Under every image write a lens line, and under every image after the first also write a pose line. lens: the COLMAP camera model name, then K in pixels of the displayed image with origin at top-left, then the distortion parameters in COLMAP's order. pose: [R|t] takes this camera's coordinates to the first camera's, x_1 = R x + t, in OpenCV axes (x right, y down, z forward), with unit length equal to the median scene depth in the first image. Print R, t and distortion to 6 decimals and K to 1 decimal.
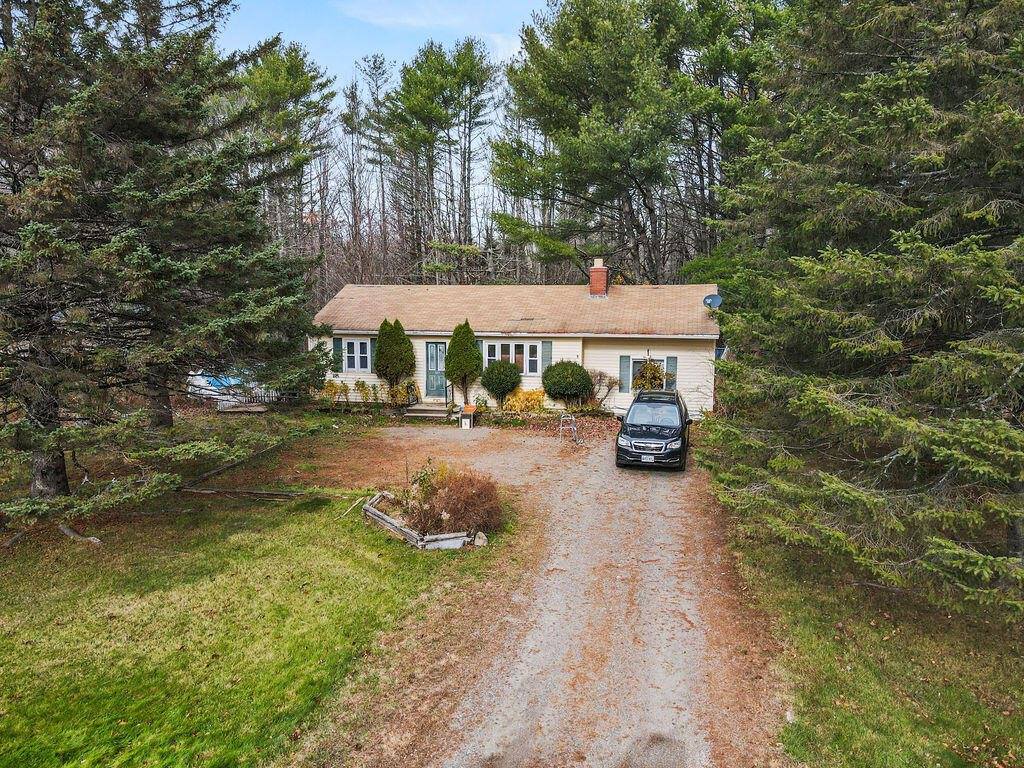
lens RADIAL K [[772.2, 0, 512.0], [0, 772.2, 384.0], [0, 0, 1]] dist [0.031990, 0.005739]
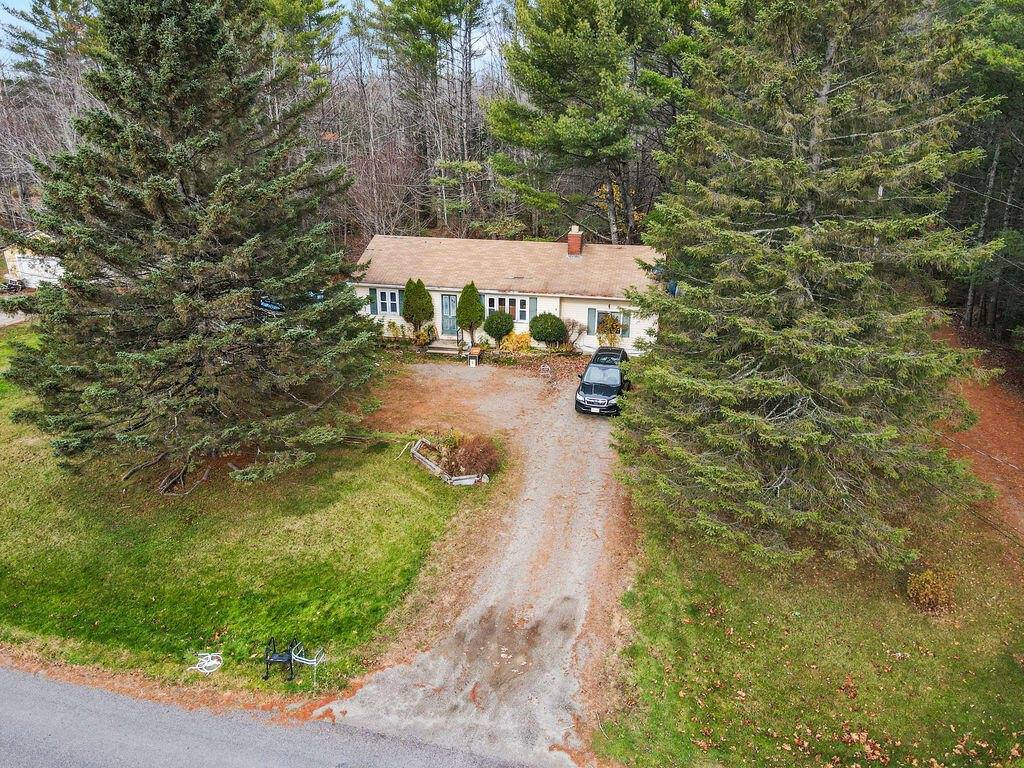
lens RADIAL K [[772.2, 0, 512.0], [0, 772.2, 384.0], [0, 0, 1]] dist [0.031990, 0.005739]
pose [[0.999996, 0.002751, -0.000630, 0.010091], [-0.002552, 0.976796, 0.214156, -0.194375], [0.001204, -0.214154, 0.976799, -0.324108]]
